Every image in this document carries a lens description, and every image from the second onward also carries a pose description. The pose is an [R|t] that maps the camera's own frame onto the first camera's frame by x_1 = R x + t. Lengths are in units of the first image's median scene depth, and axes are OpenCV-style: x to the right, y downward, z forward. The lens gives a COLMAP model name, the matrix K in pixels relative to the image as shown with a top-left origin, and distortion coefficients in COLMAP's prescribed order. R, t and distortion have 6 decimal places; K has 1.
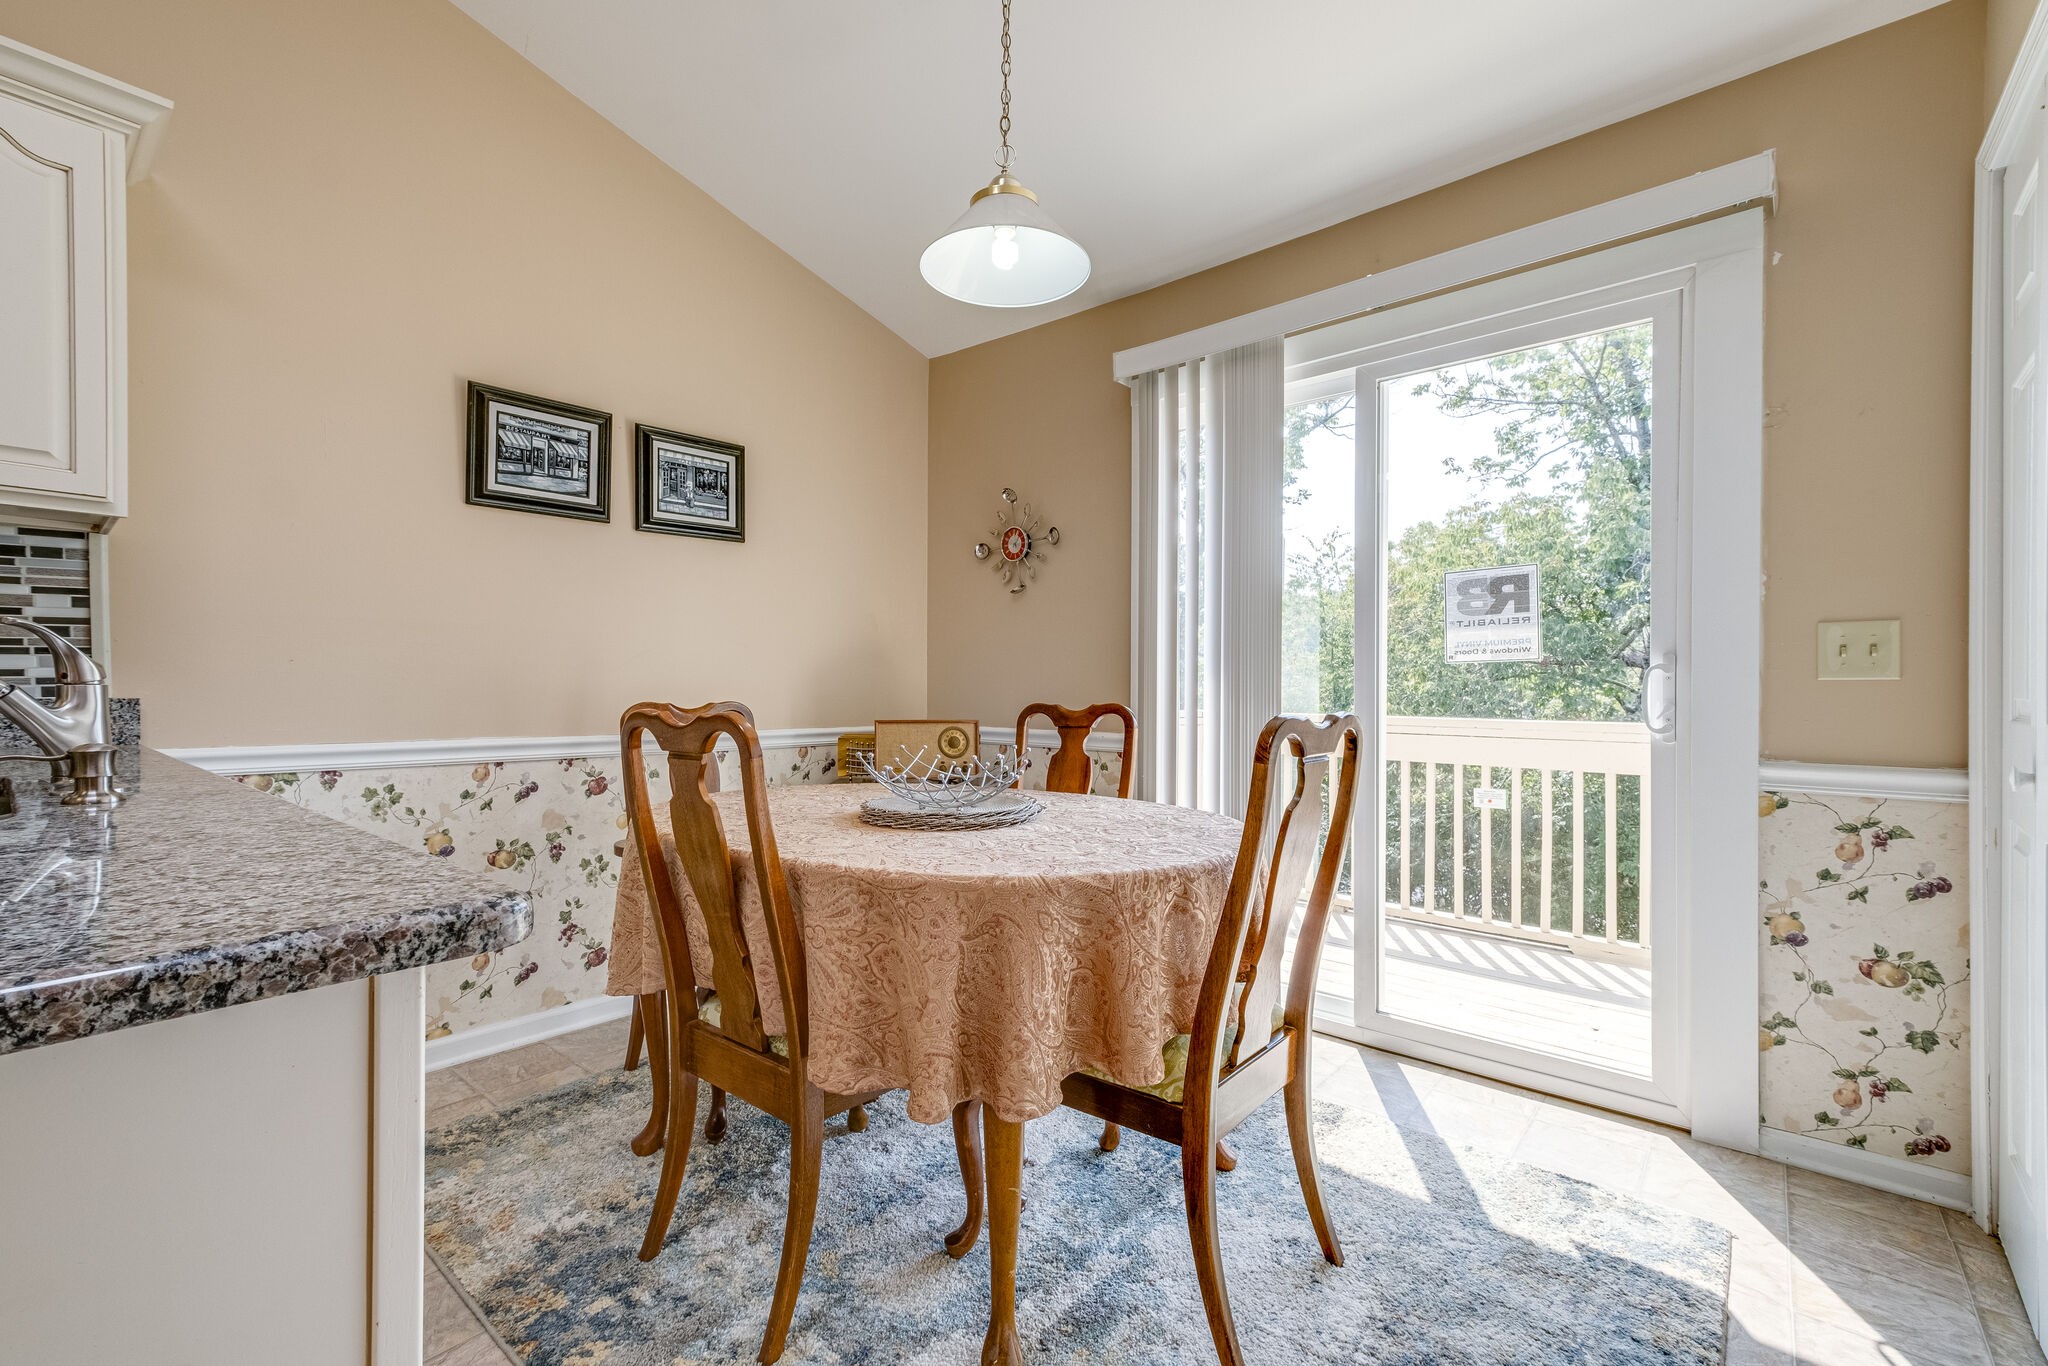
lens RADIAL K [[887.6, 0, 1058.7], [0, 887.6, 682.0], [0, 0, 1]] dist [0.007958, -0.000139]
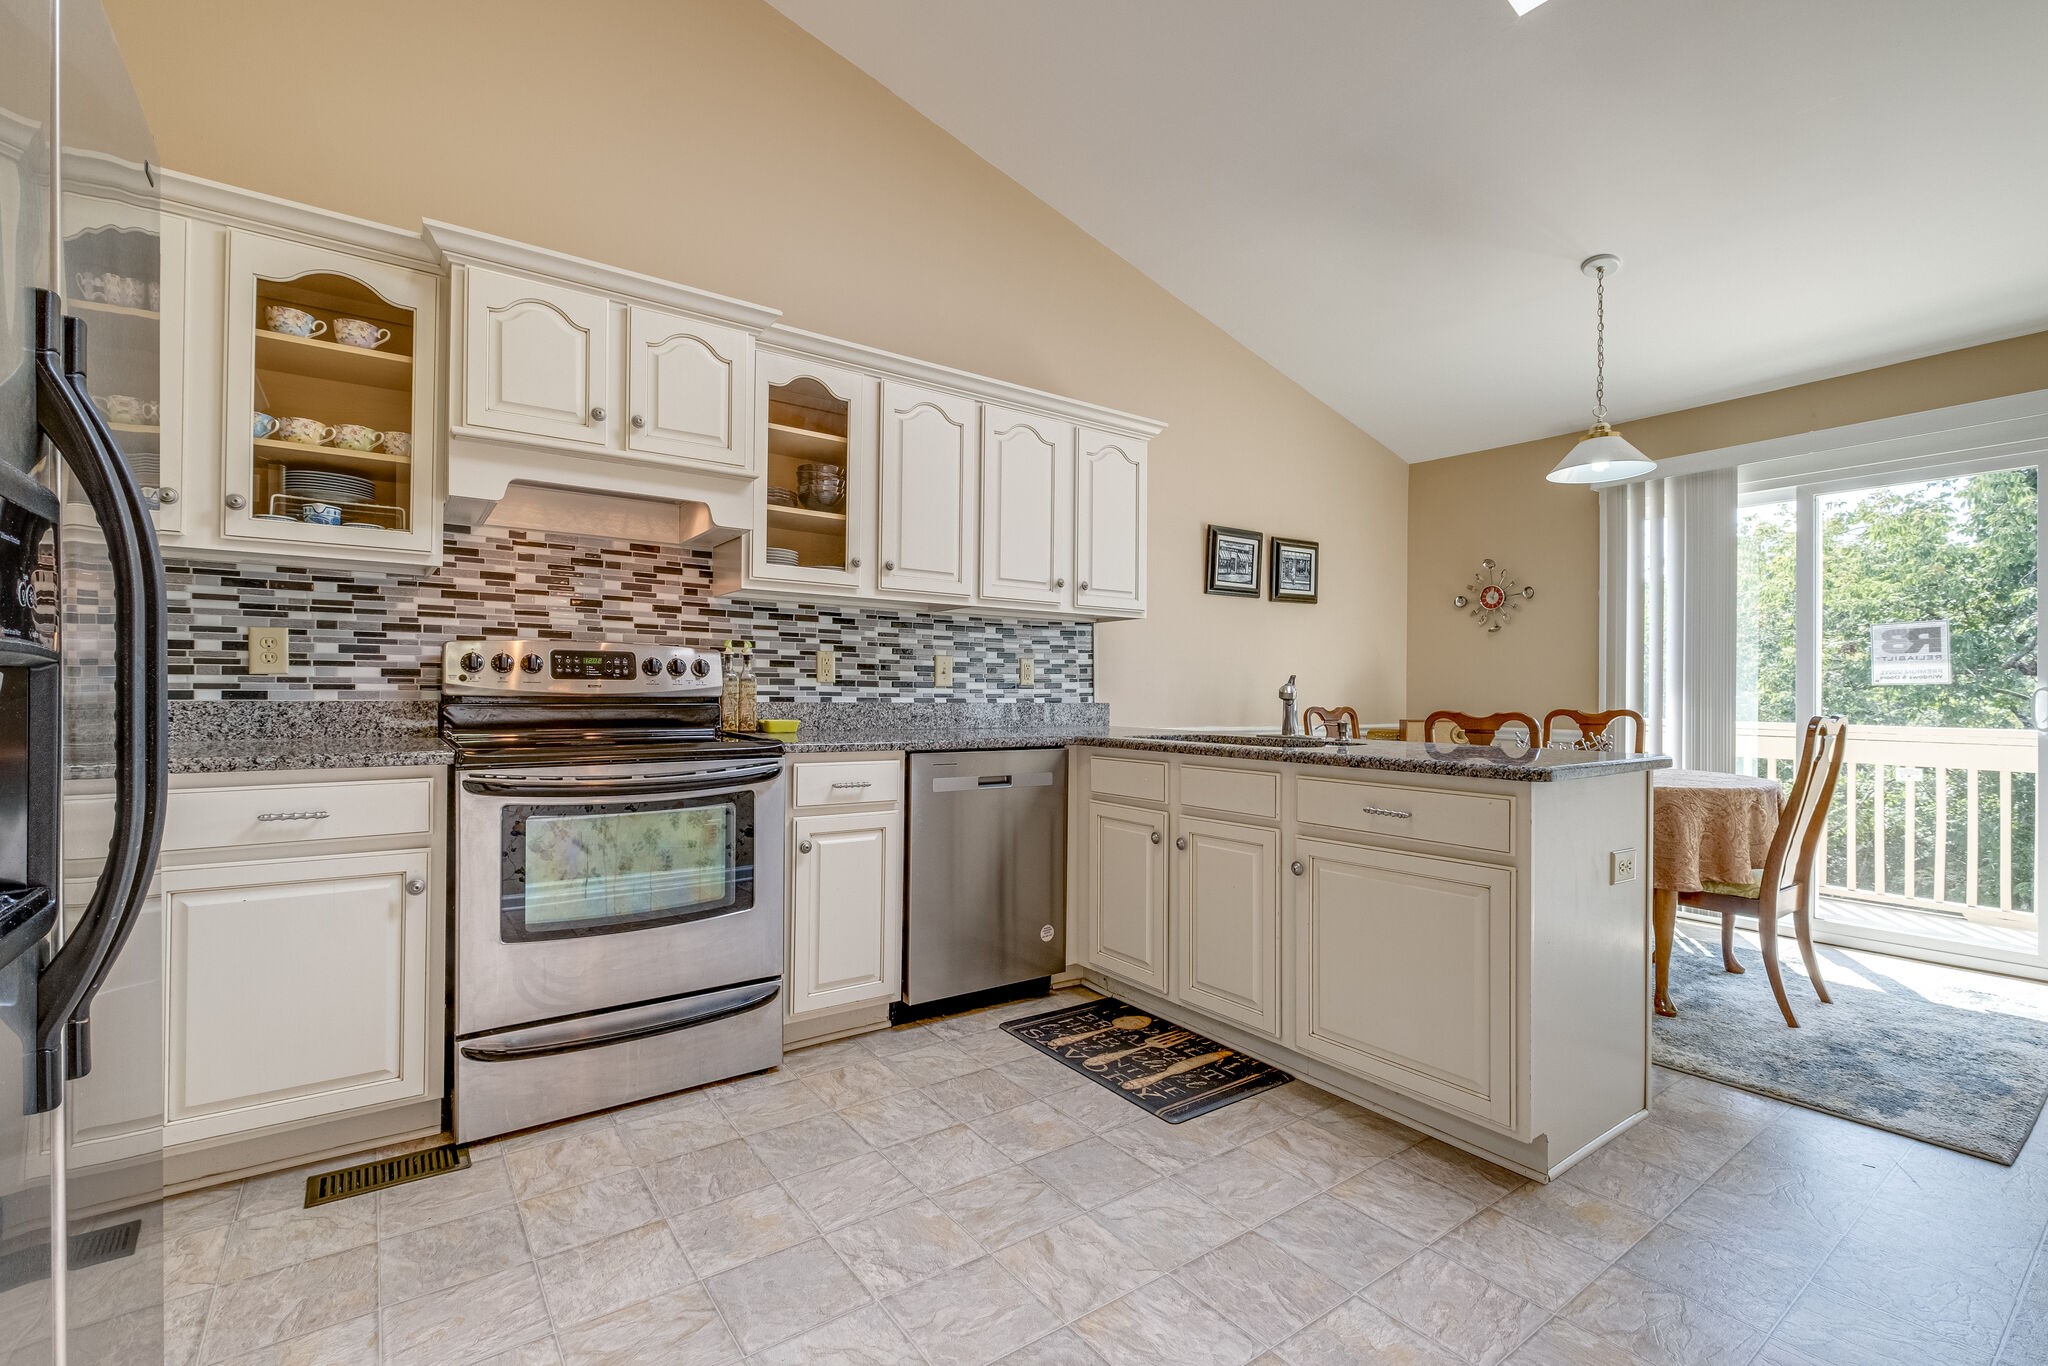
lens RADIAL K [[898.1, 0, 1046.4], [0, 898.1, 686.1], [0, 0, 1]] dist [-0.003348, -0.000316]
pose [[0.965465, 0.002355, -0.260523, -0.467616], [-0.002581, 0.999997, -0.000527, -0.013422], [0.260521, 0.001181, 0.965468, -0.744135]]
